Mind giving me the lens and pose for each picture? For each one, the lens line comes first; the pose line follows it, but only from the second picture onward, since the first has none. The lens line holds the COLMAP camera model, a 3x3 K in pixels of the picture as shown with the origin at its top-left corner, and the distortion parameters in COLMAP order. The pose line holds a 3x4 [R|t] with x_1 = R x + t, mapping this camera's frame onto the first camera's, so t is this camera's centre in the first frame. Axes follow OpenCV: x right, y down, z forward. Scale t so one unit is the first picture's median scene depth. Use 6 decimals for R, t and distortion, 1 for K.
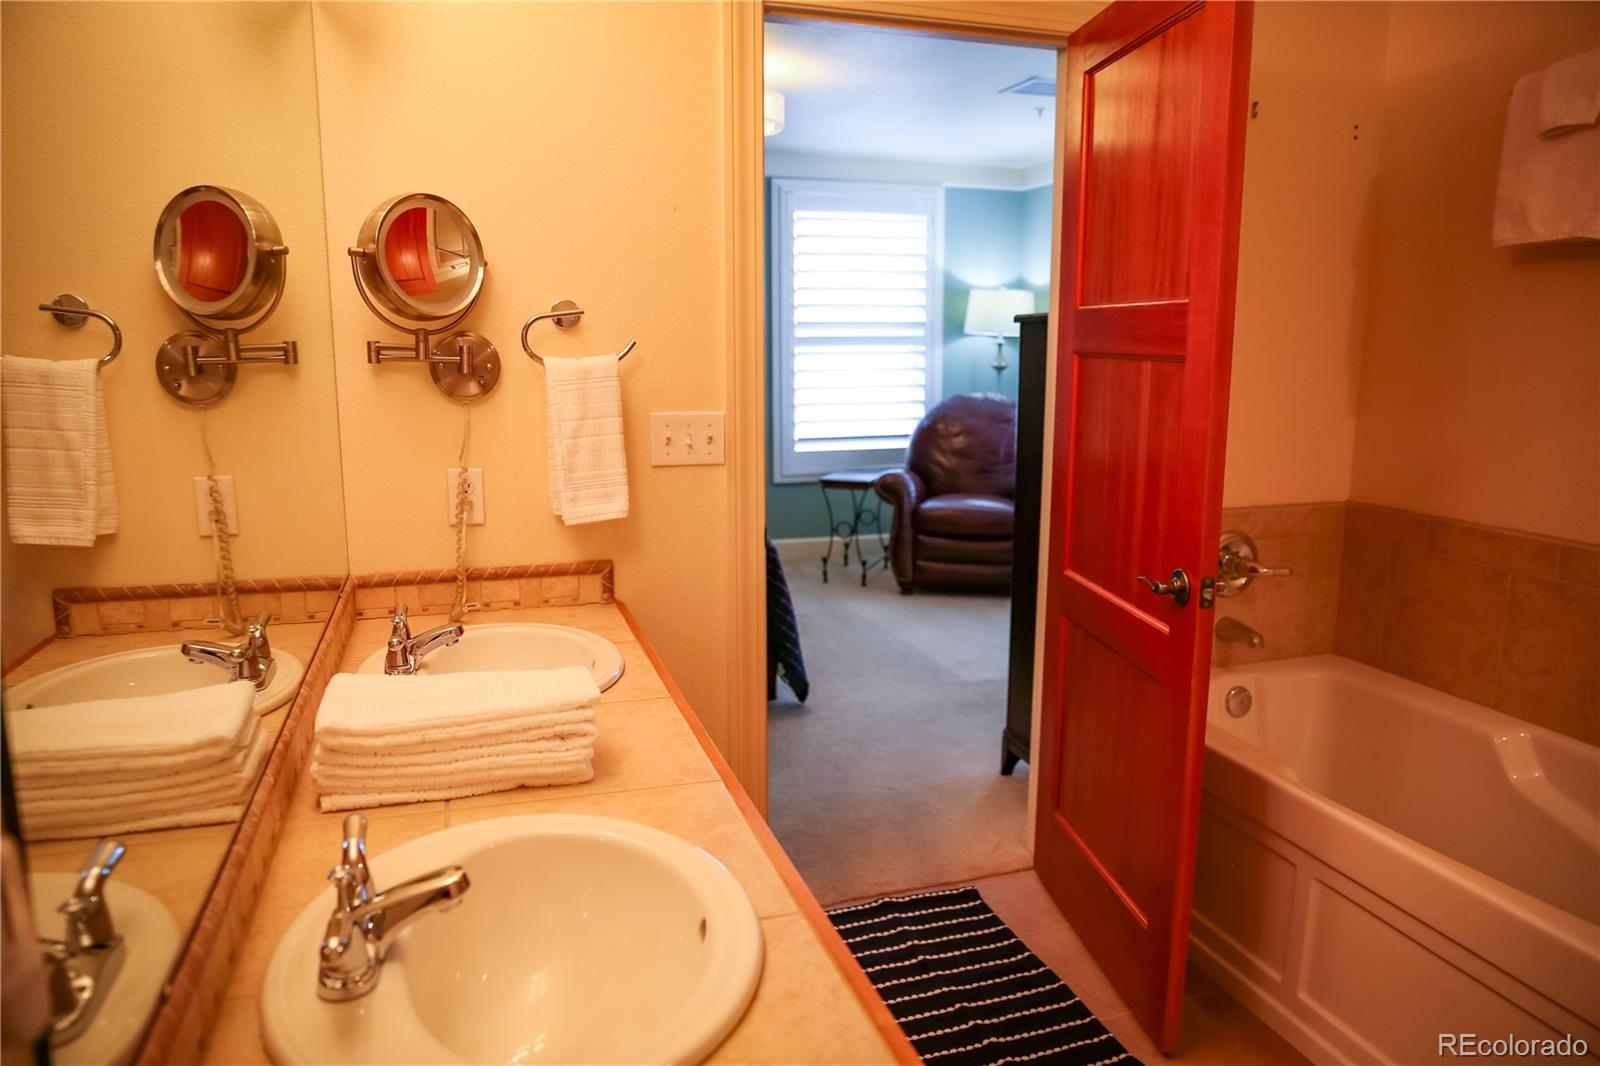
lens RADIAL K [[1069.8, 0, 795.6], [0, 1069.8, 541.2], [0, 0, 1]] dist [-0.077644, 0.057932]
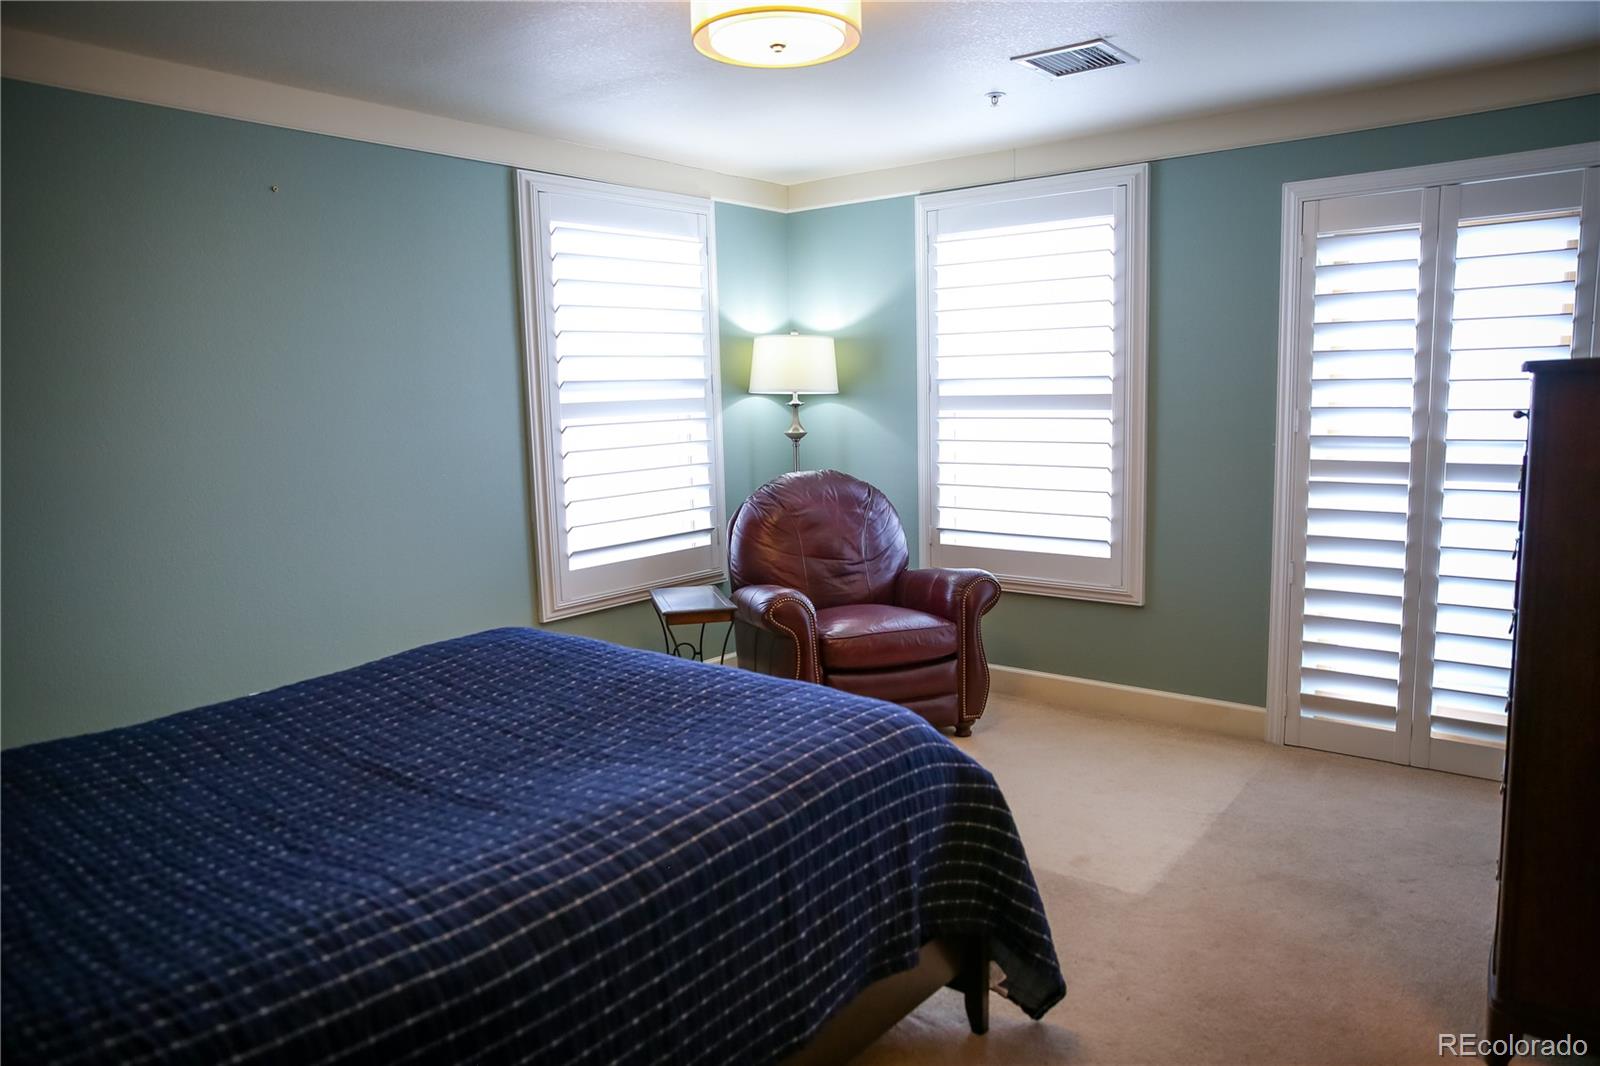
lens RADIAL K [[1080.2, 0, 800.3], [0, 1080.2, 542.5], [0, 0, 1]] dist [-0.082475, 0.075068]
pose [[0.831283, -0.093708, 0.547894, -0.571567], [0.123475, 0.992191, -0.017643, -0.163108], [-0.541962, 0.082317, 0.836362, 0.793976]]
